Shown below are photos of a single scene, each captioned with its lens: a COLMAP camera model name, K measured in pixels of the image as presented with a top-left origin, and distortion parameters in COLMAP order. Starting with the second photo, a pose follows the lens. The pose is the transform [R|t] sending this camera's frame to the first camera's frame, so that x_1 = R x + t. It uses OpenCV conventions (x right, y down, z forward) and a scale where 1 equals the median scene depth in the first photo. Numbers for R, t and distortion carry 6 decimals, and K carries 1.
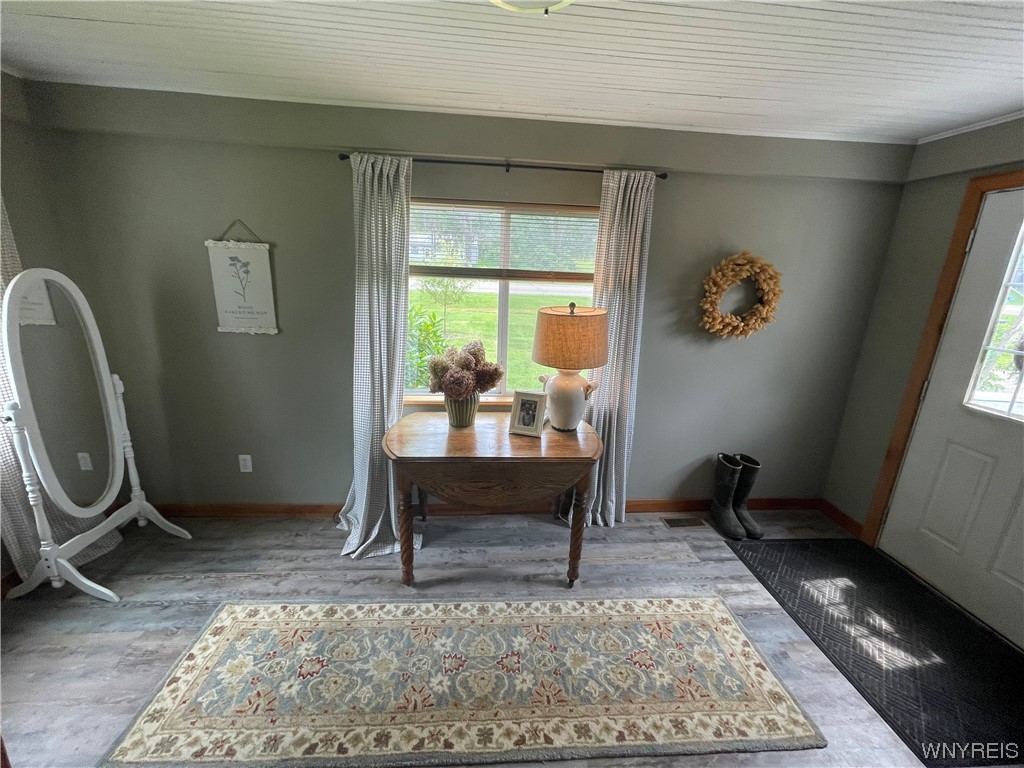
lens RADIAL K [[415.4, 0, 513.5], [0, 415.4, 381.0], [0, 0, 1]] dist [-0.004166, 0.002053]
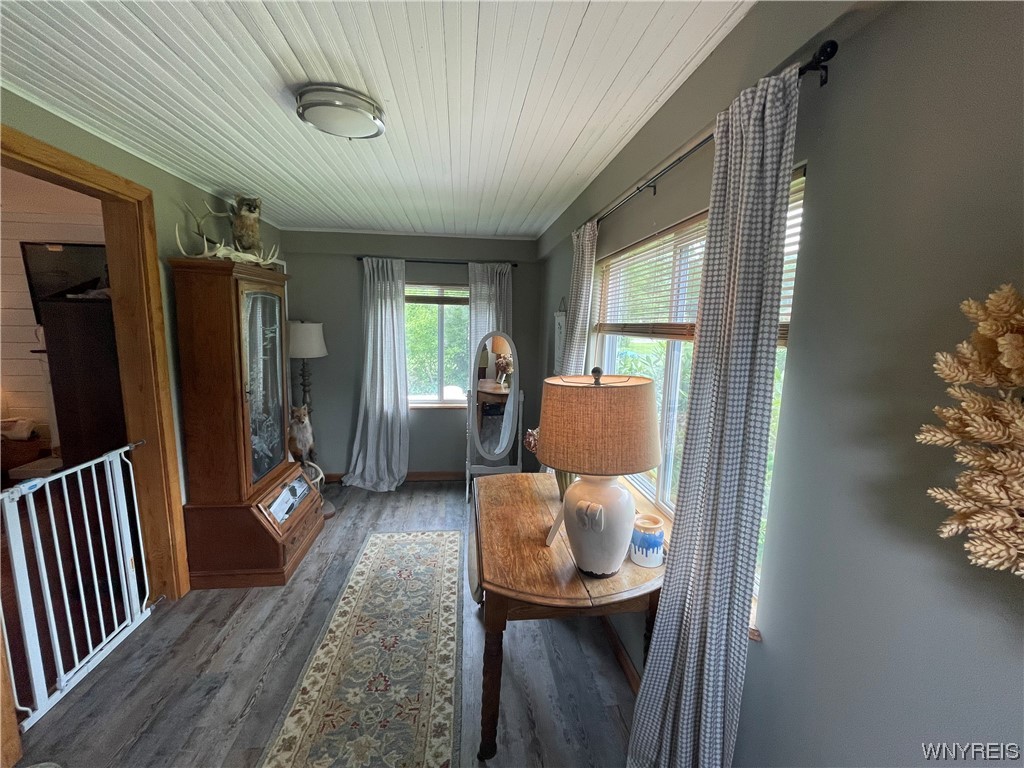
lens RADIAL K [[415.4, 0, 514.5], [0, 415.4, 384.9], [0, 0, 1]] dist [-0.004166, 0.002053]
pose [[0.042792, 0.101738, -0.993890, 0.937896], [-0.279215, 0.956381, 0.085877, -0.220625], [0.959275, 0.273834, 0.069332, 1.015088]]
